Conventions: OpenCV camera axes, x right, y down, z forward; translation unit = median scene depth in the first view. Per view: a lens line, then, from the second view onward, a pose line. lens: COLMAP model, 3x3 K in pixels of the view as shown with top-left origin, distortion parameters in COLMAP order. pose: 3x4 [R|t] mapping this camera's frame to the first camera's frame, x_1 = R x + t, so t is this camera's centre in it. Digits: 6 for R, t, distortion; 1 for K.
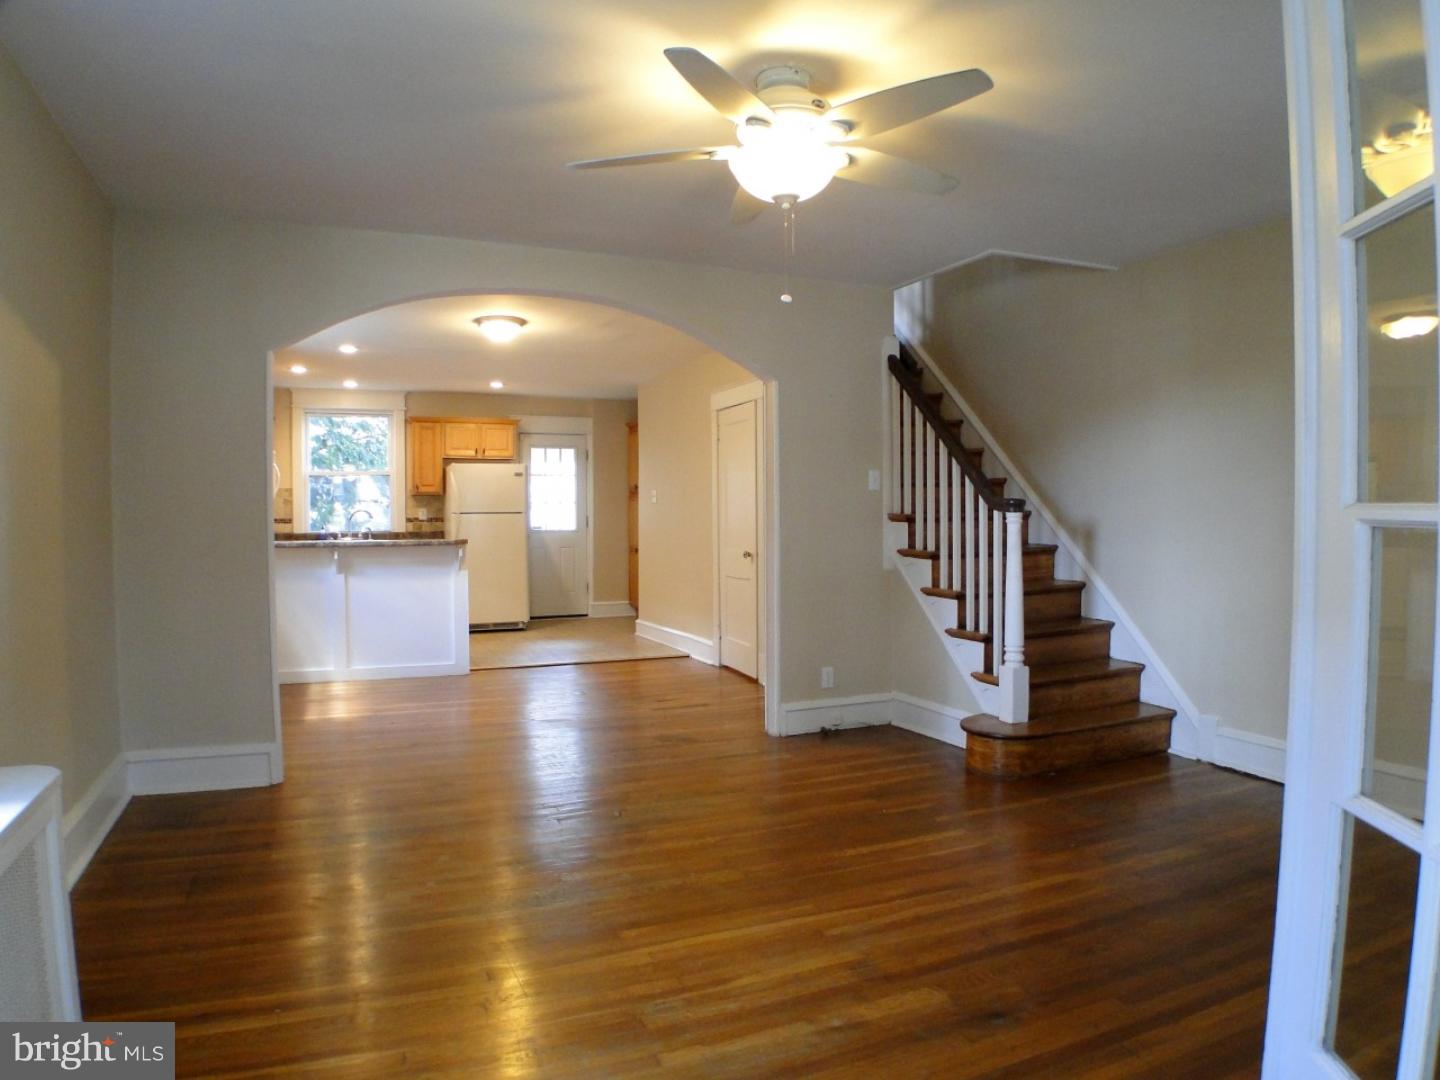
lens RADIAL K [[932.2, 0, 724.9], [0, 932.2, 537.2], [0, 0, 1]] dist [-0.121007, 0.018204]
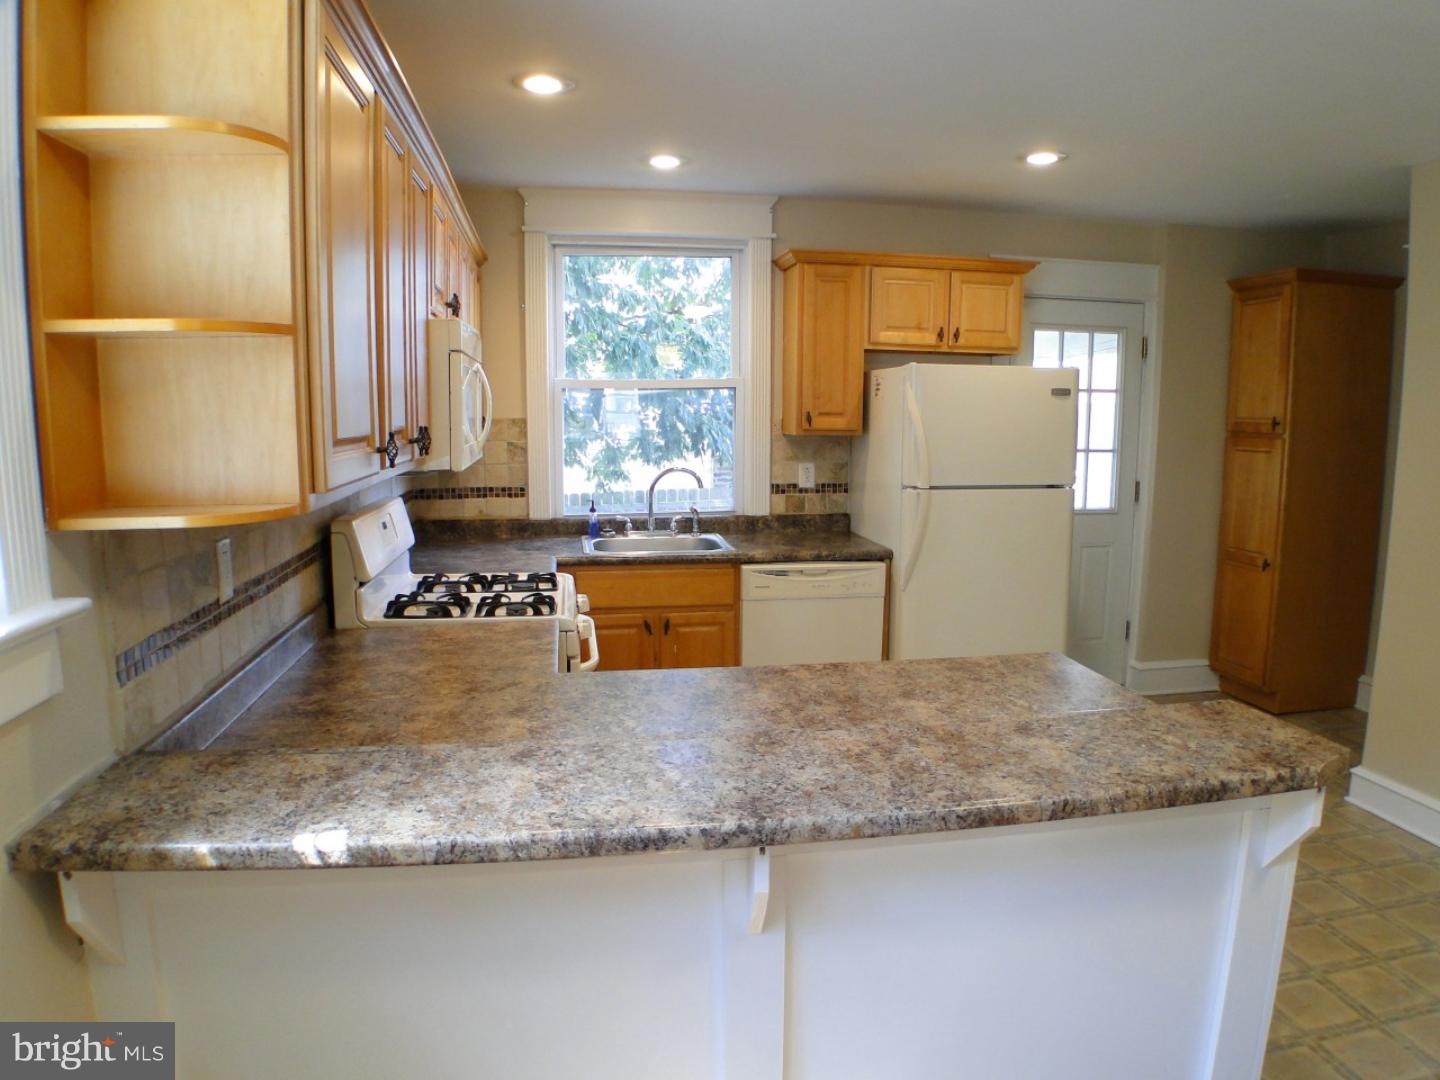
lens RADIAL K [[932.2, 0, 724.9], [0, 932.2, 537.2], [0, 0, 1]] dist [-0.121007, 0.018204]
pose [[0.972702, 0.040071, -0.228570, -0.271182], [-0.014240, 0.993429, 0.113562, -0.047852], [0.231619, -0.107207, 0.966881, 0.567428]]
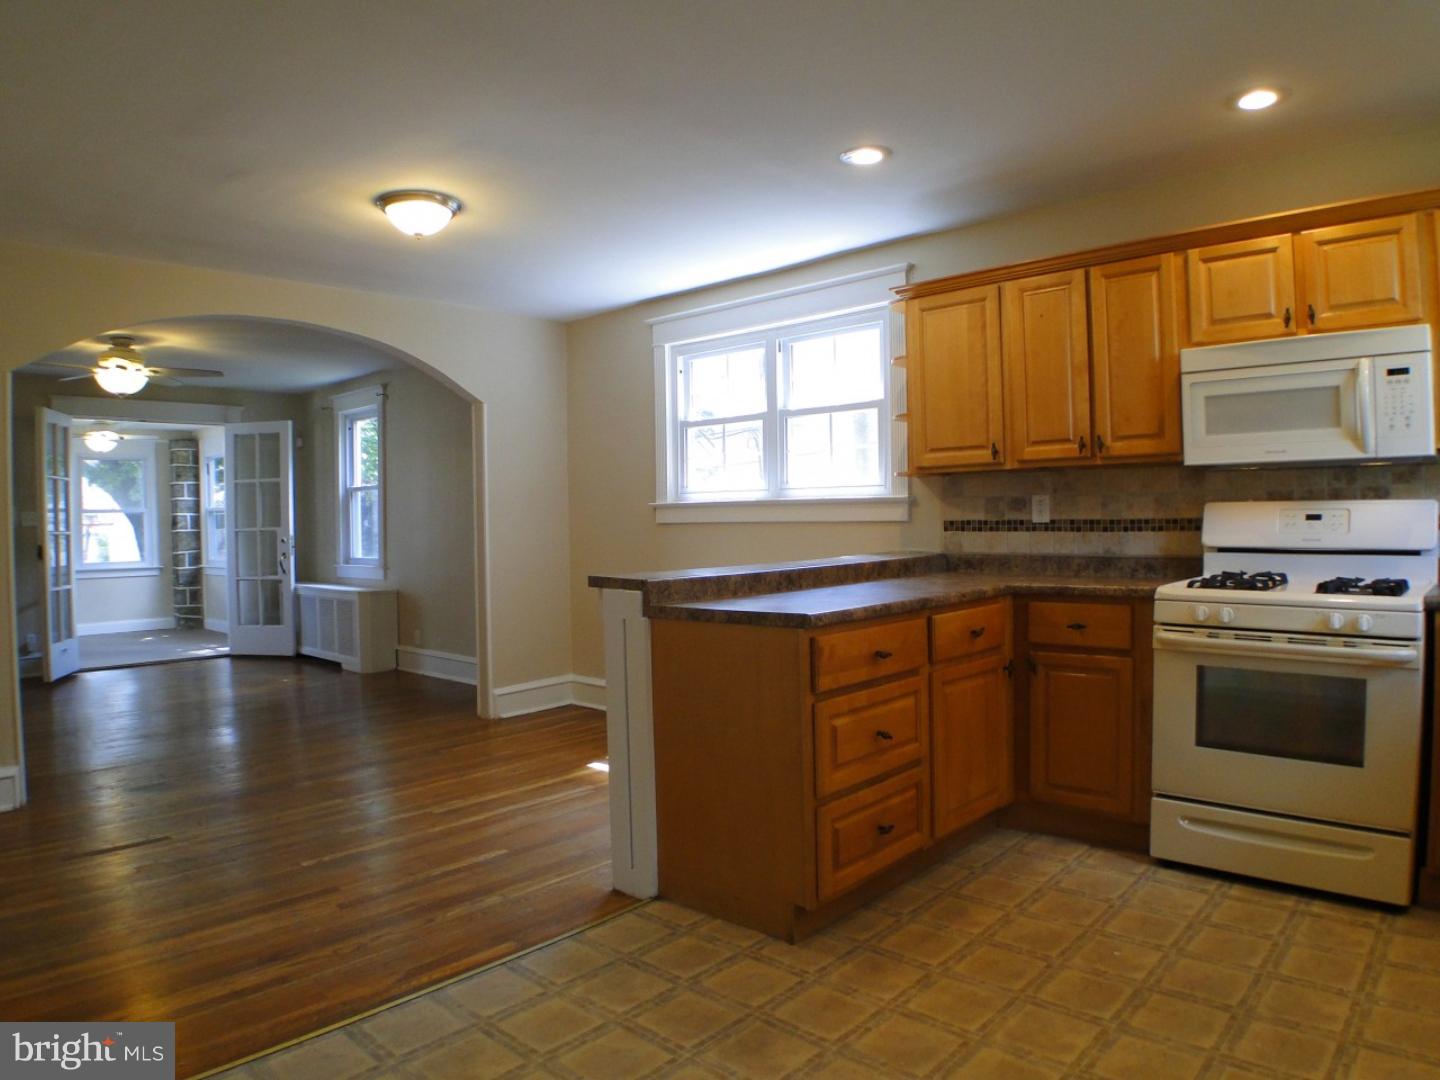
lens RADIAL K [[932.2, 0, 724.9], [0, 932.2, 537.2], [0, 0, 1]] dist [-0.121007, 0.018204]
pose [[-0.911154, 0.029327, -0.411022, -0.113192], [0.011952, 0.998925, 0.044778, -0.026205], [0.411893, 0.035887, -0.910525, 1.039103]]
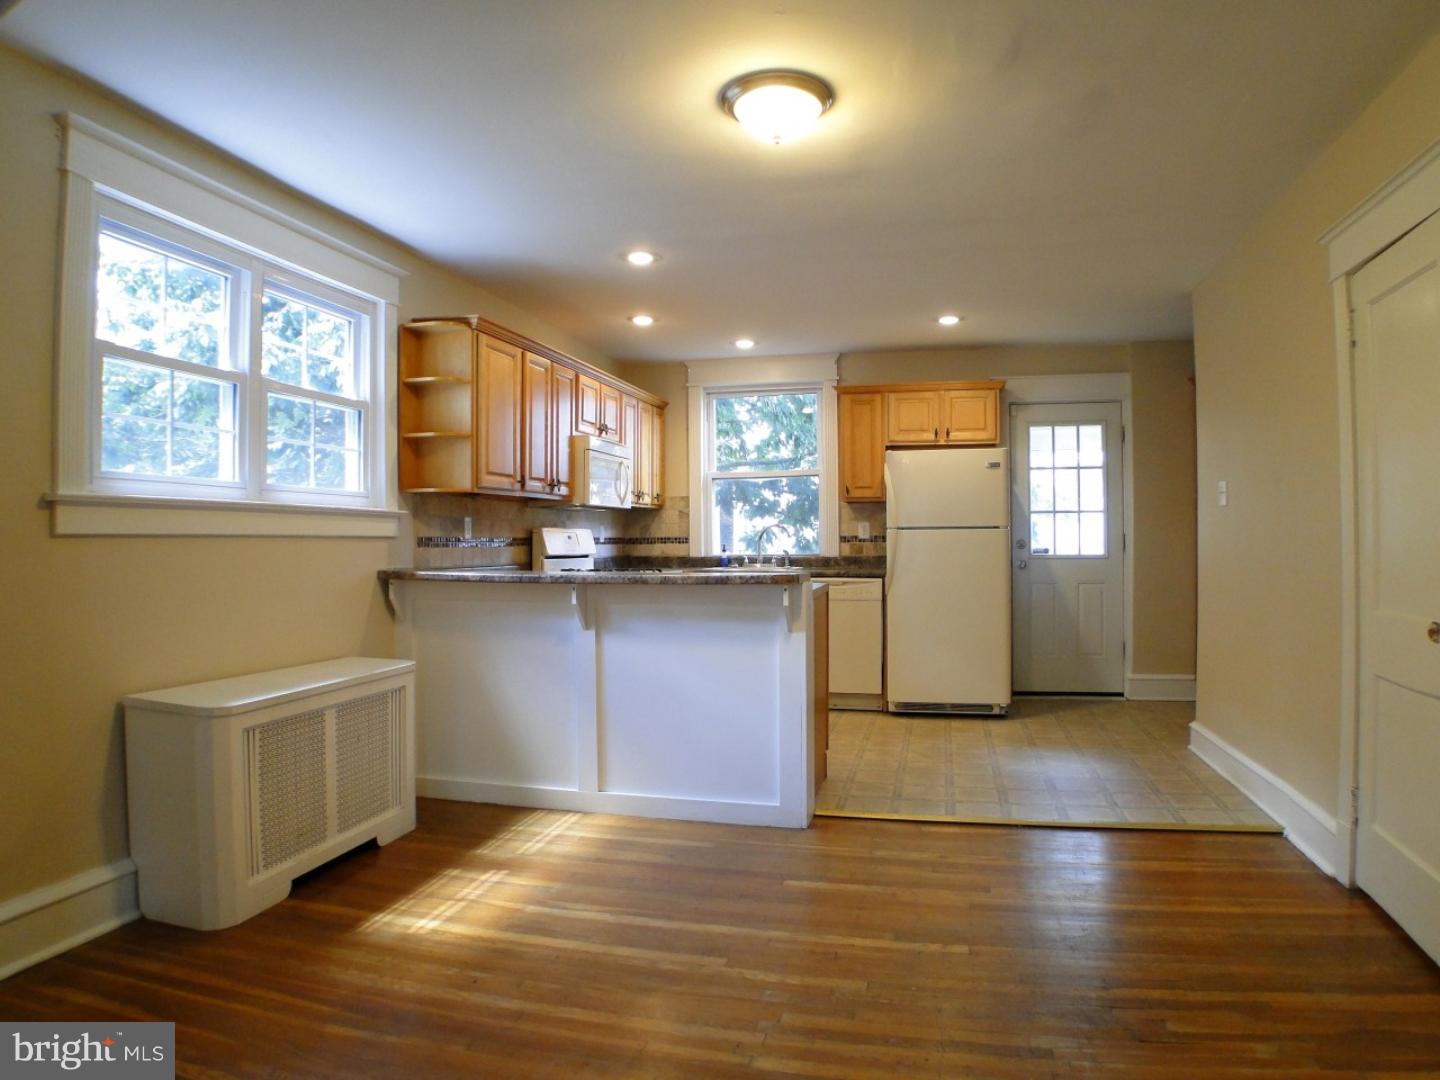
lens RADIAL K [[932.2, 0, 724.9], [0, 932.2, 537.2], [0, 0, 1]] dist [-0.121007, 0.018204]
pose [[0.800411, -0.001960, -0.599448, 0.001494], [-0.012140, 0.999737, -0.019479, -0.005789], [0.599328, 0.022869, 0.800176, 0.401988]]
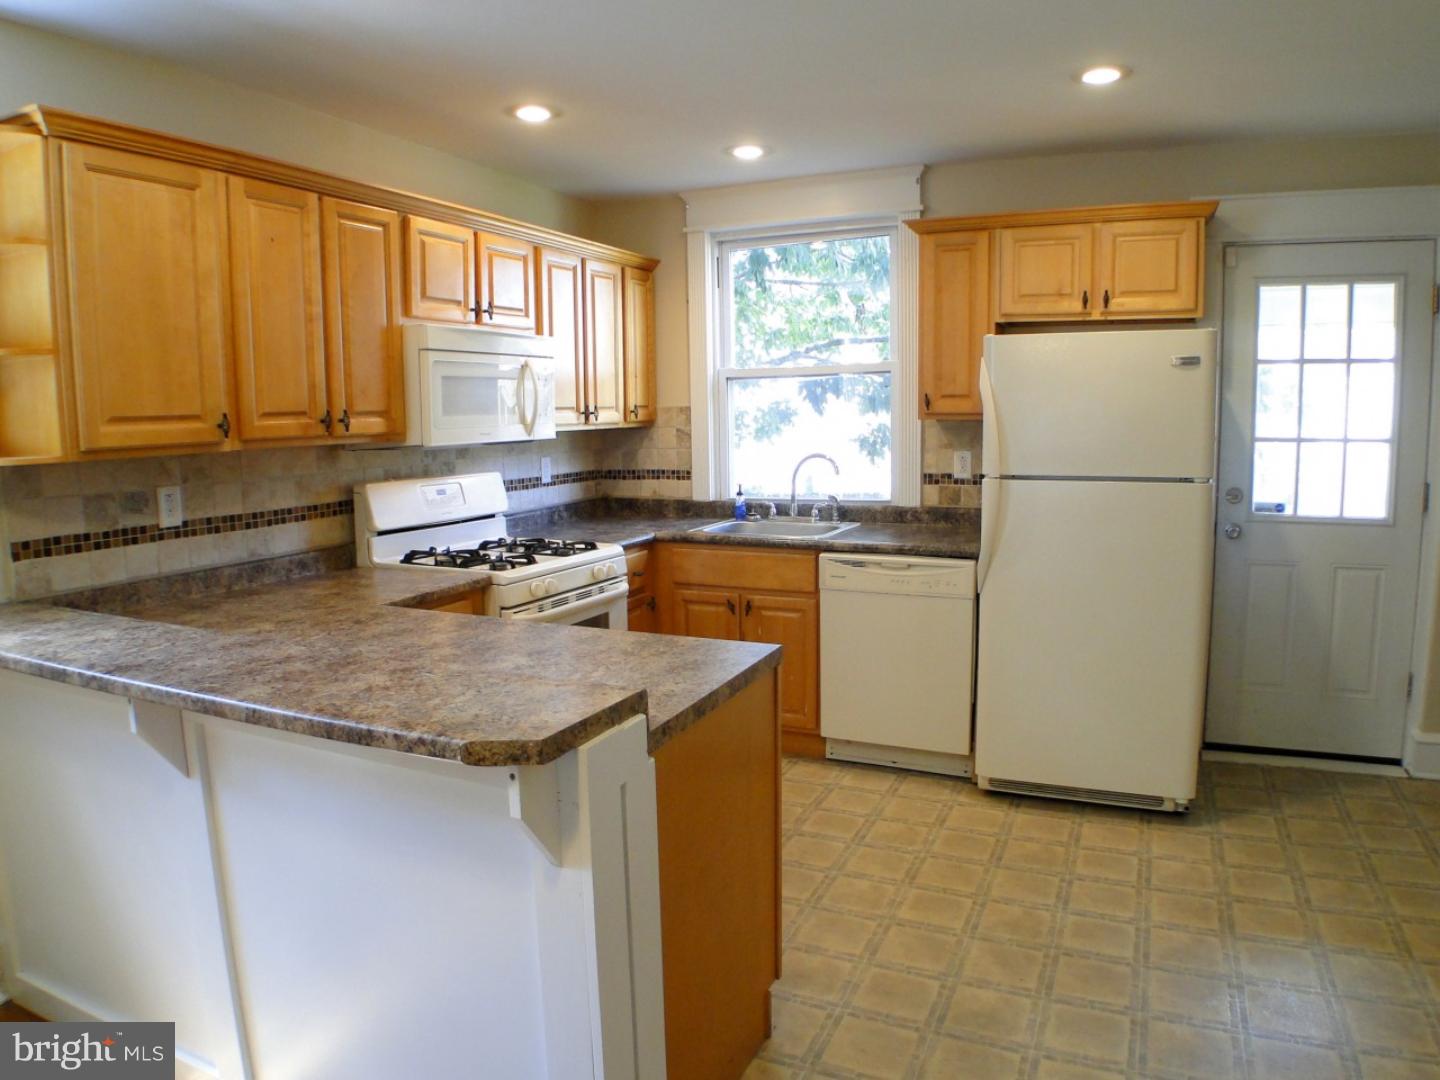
lens RADIAL K [[967.7, 0, 722.2], [0, 967.7, 538.2], [0, 0, 1]] dist [-0.123873, 0.021226]
pose [[0.673893, 0.090763, -0.733232, -0.087112], [-0.006126, 0.993078, 0.117298, -0.043710], [0.738803, -0.074555, 0.669785, 0.654494]]
